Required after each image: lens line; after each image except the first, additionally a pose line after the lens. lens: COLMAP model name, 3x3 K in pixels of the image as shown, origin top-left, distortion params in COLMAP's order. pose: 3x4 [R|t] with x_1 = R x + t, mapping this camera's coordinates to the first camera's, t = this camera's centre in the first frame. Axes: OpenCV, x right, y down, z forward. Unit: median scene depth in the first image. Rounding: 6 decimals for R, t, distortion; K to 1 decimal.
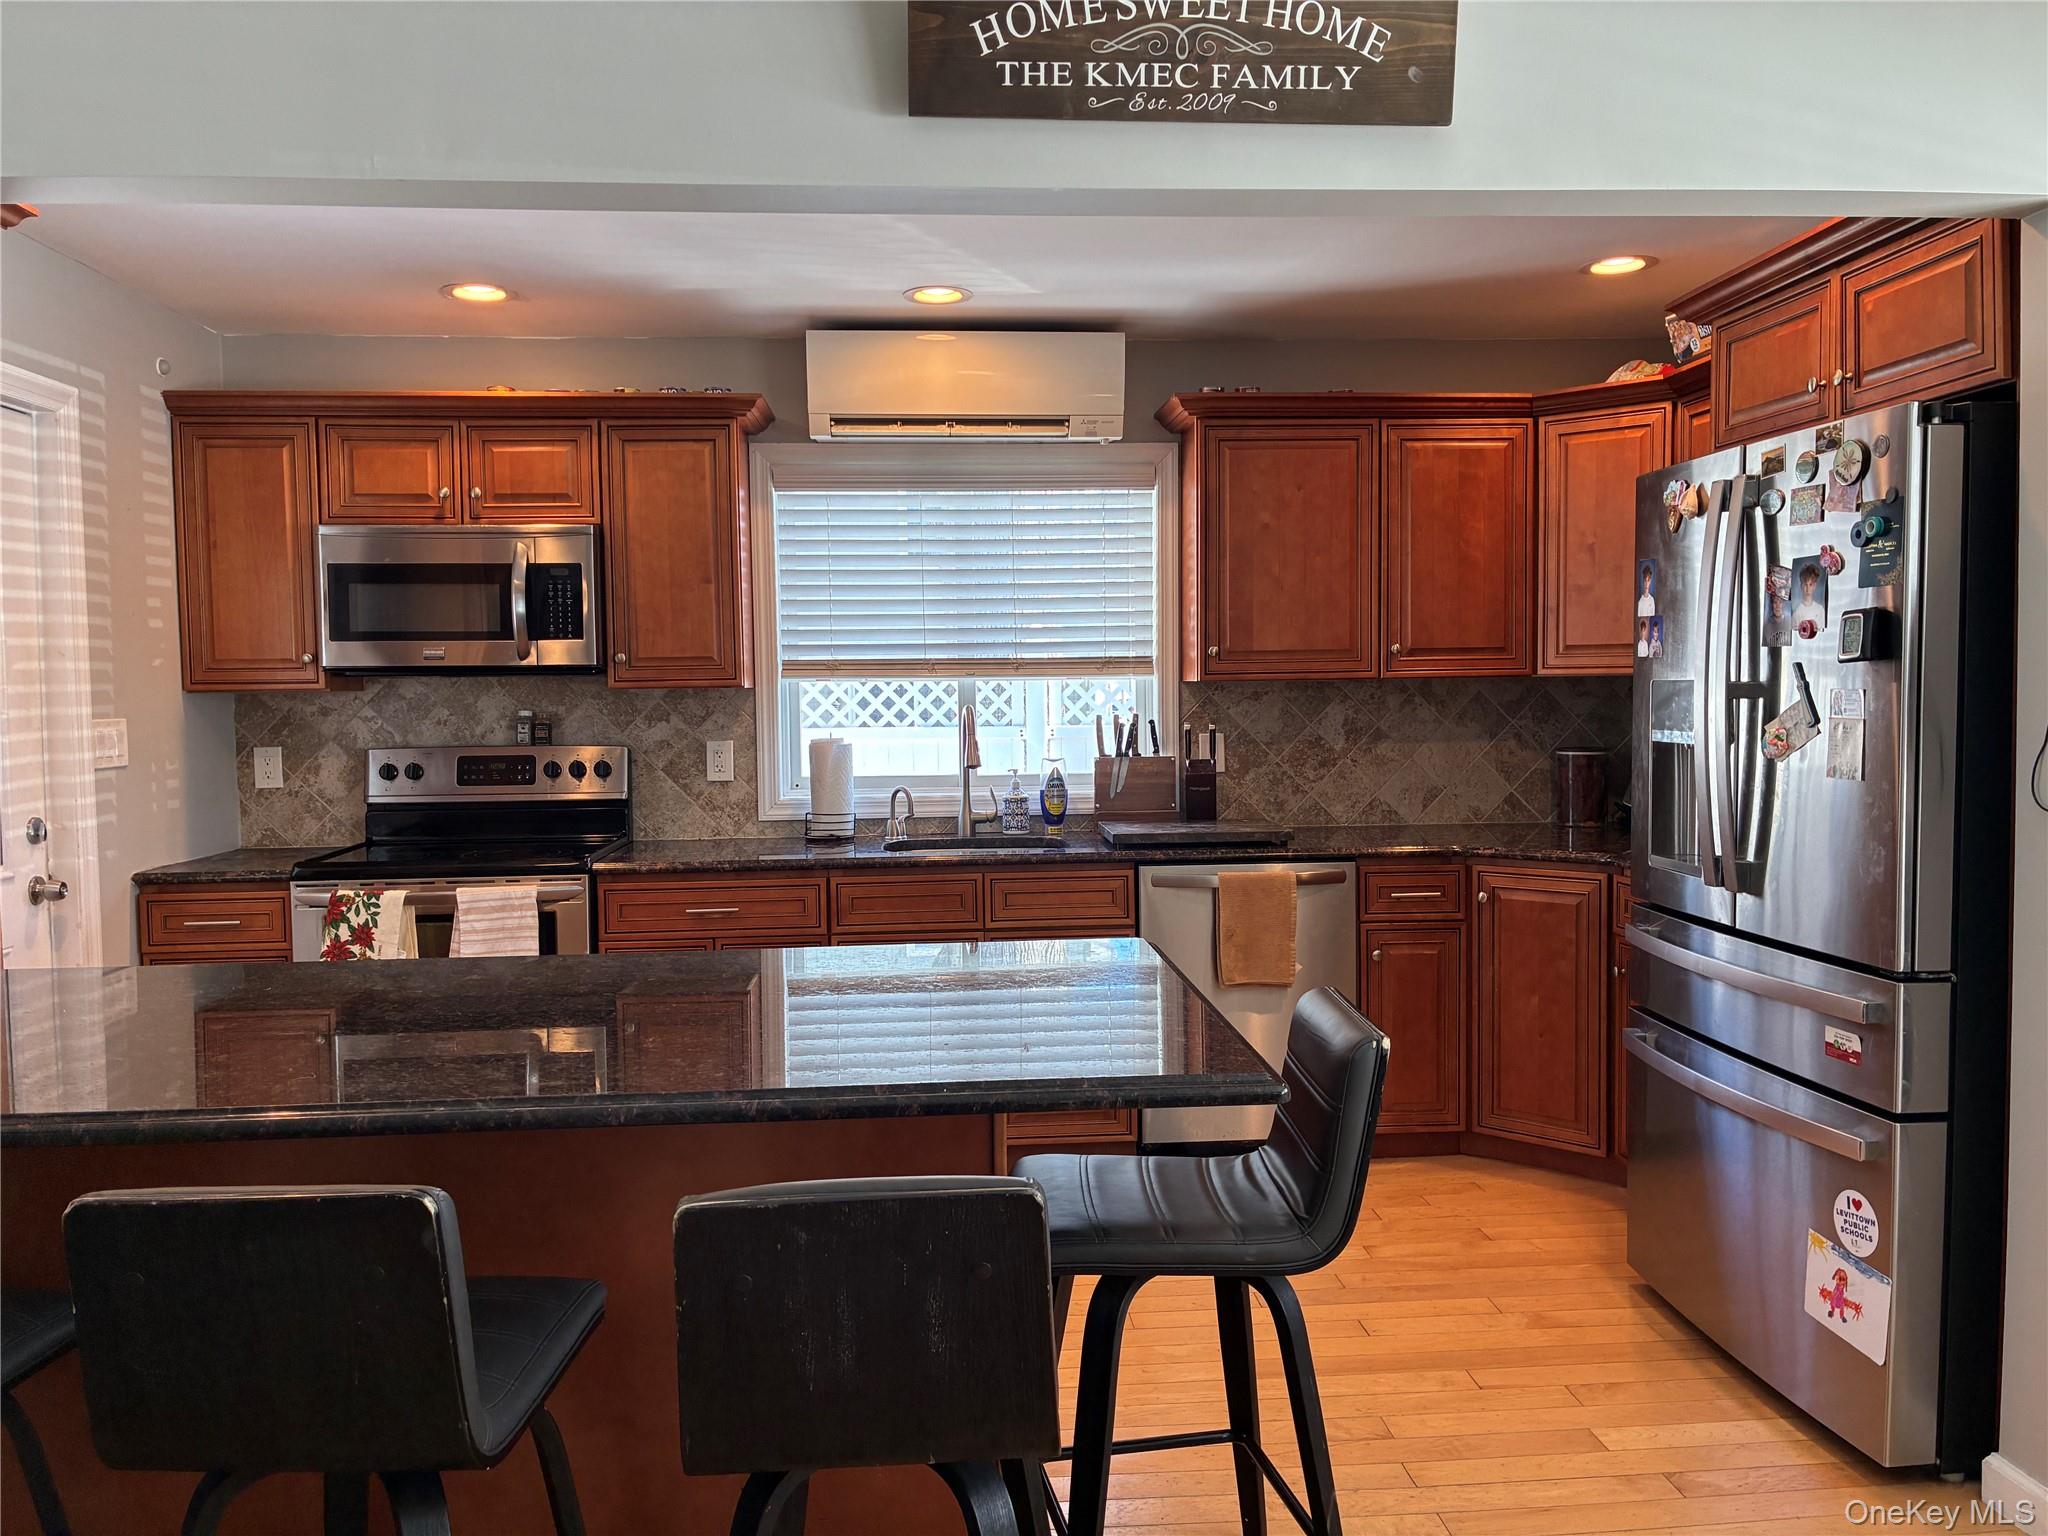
lens RADIAL K [[1555.2, 0, 1027.4], [0, 1555.2, 757.9], [0, 0, 1]] dist [0.062333, -0.079320]
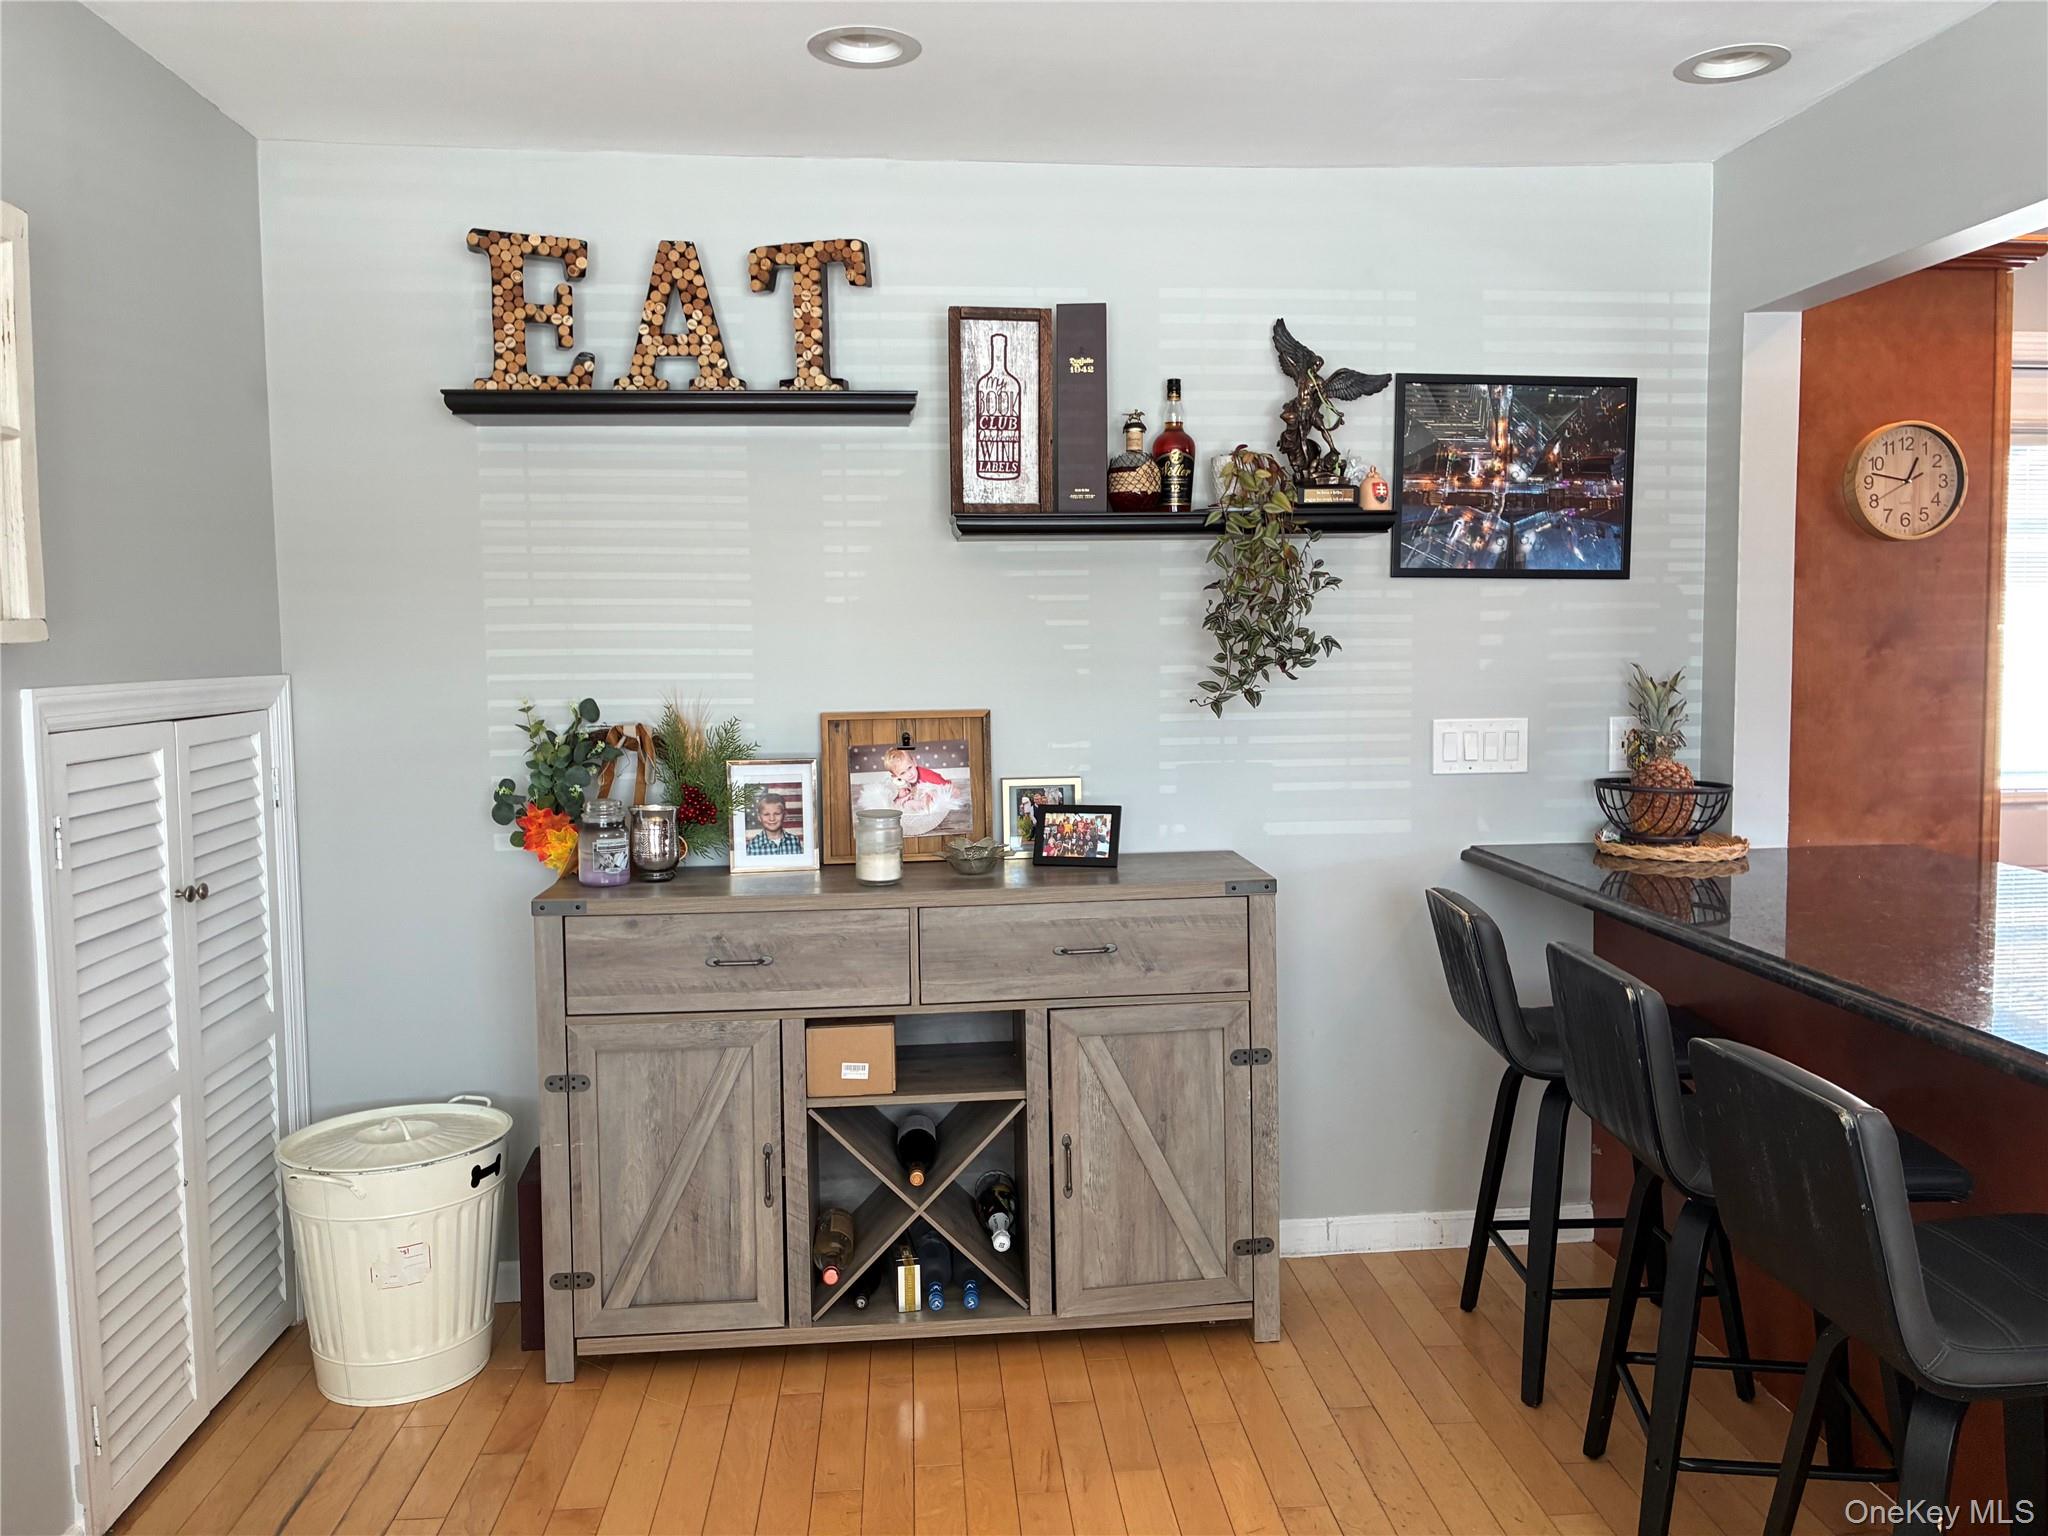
lens RADIAL K [[1555.2, 0, 1015.3], [0, 1555.2, 750.1], [0, 0, 1]] dist [0.062333, -0.079320]
pose [[0.016360, 0.086120, -0.996150, 0.369751], [-0.035551, 0.995704, 0.085498, -0.020141], [0.999234, 0.034016, 0.019351, 0.123301]]
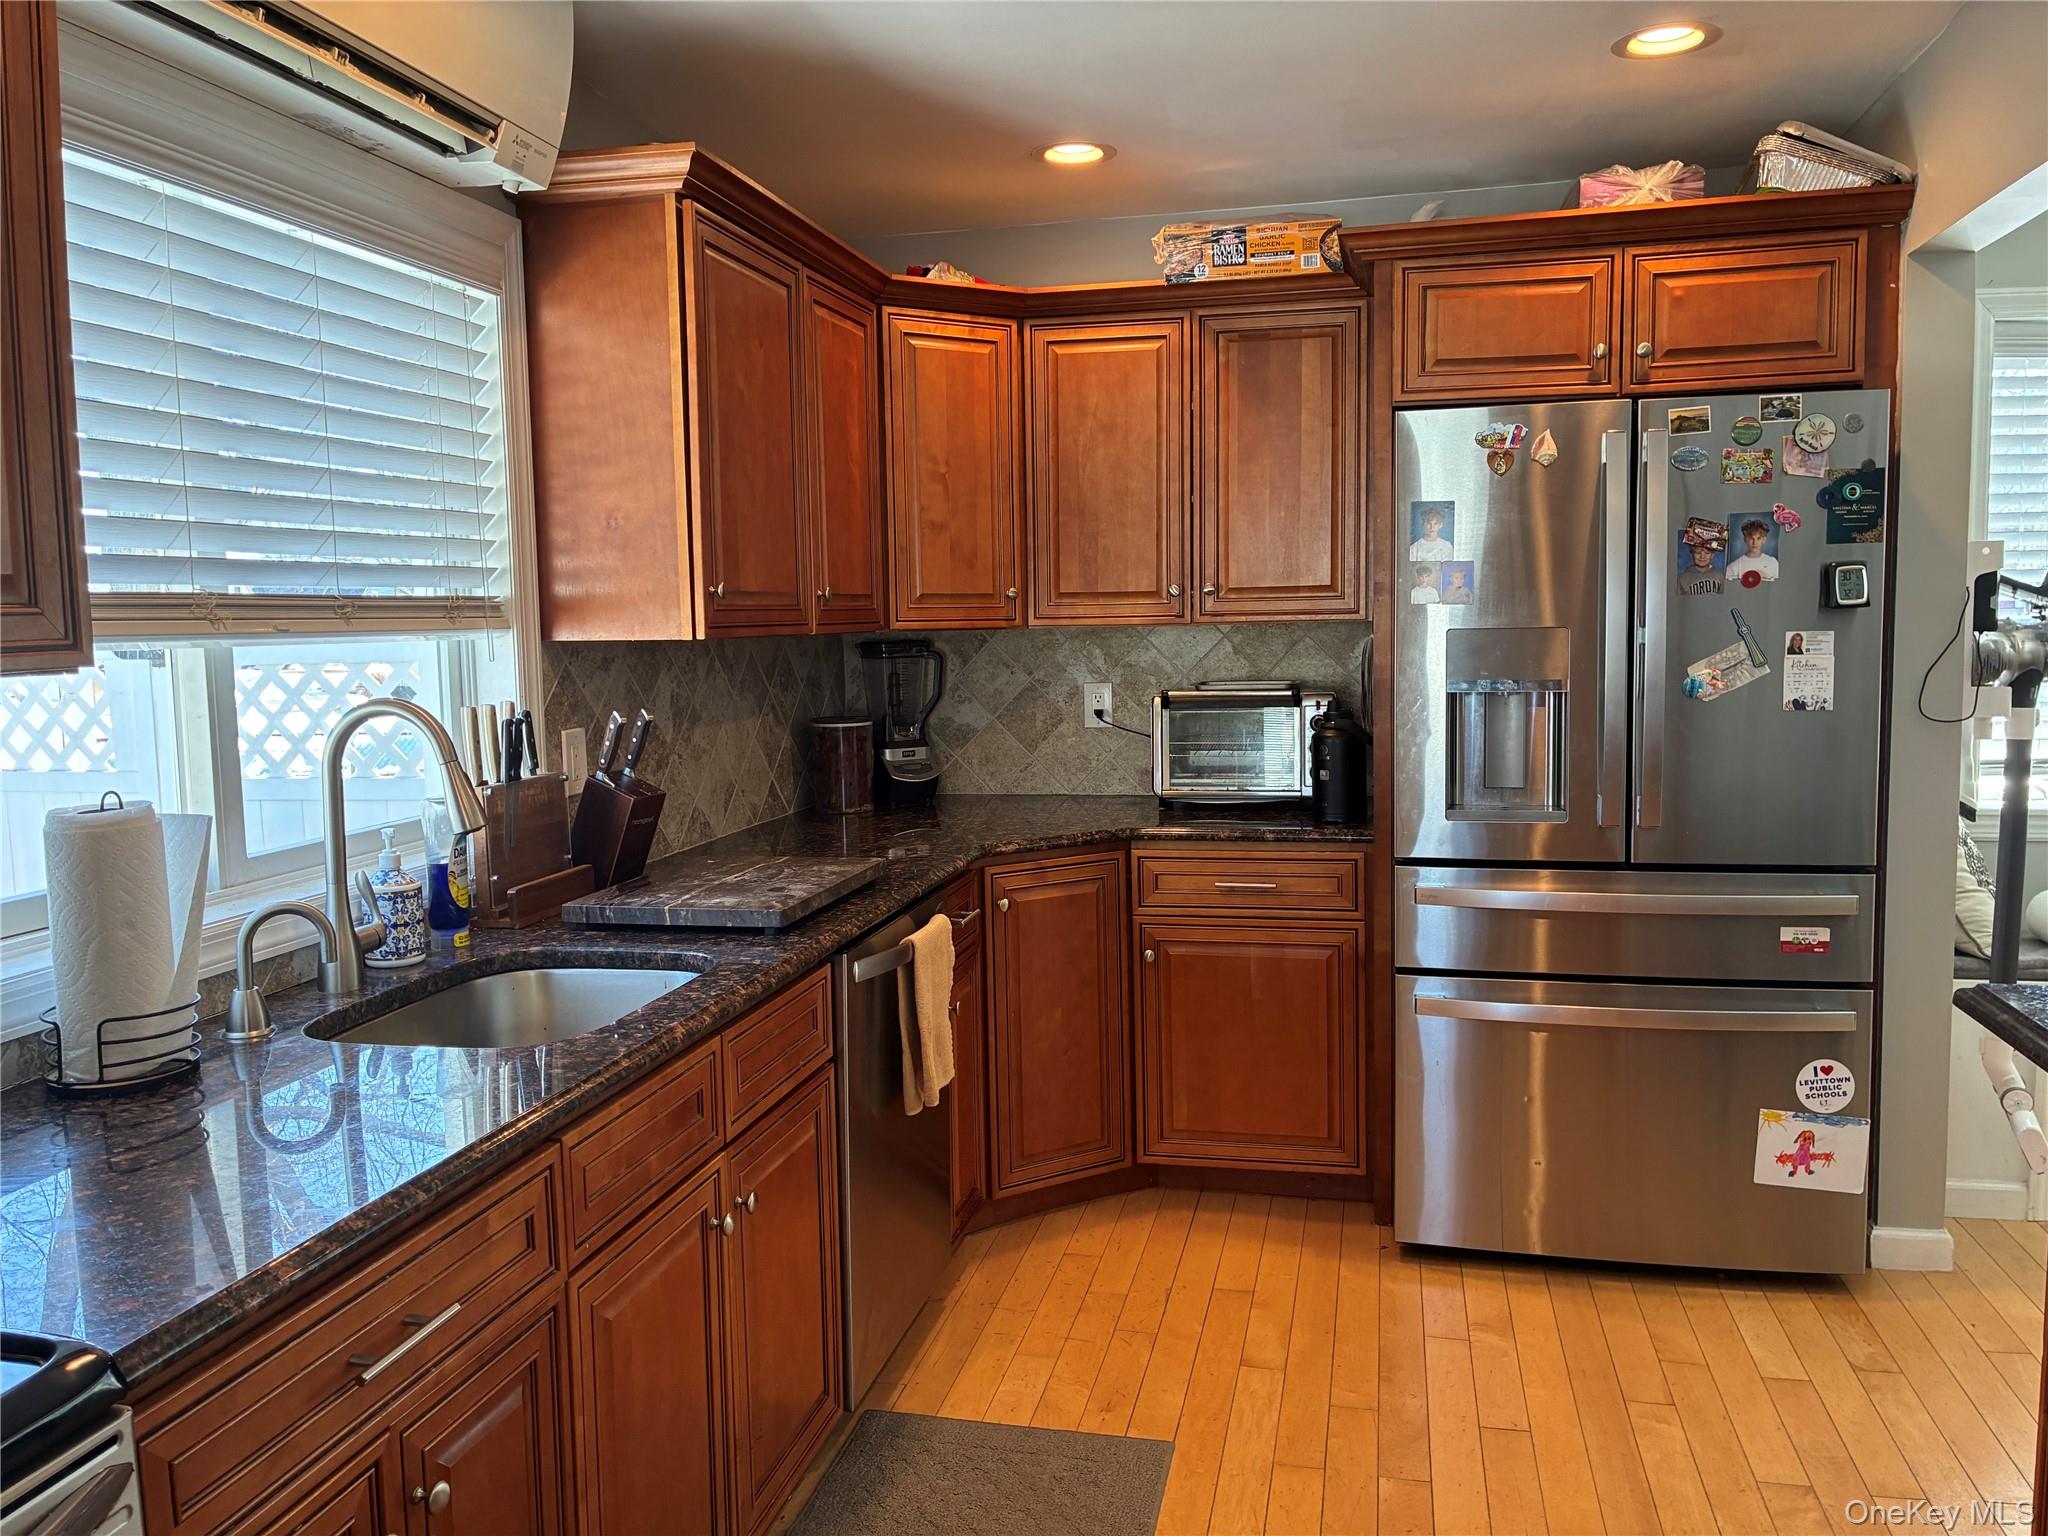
lens RADIAL K [[1555.2, 0, 1029.5], [0, 1555.2, 759.0], [0, 0, 1]] dist [0.062333, -0.079320]
pose [[0.287198, -0.082135, 0.954343, -0.455723], [0.060304, 0.995891, 0.067563, -0.038572], [-0.955971, 0.038147, 0.290971, 0.743358]]
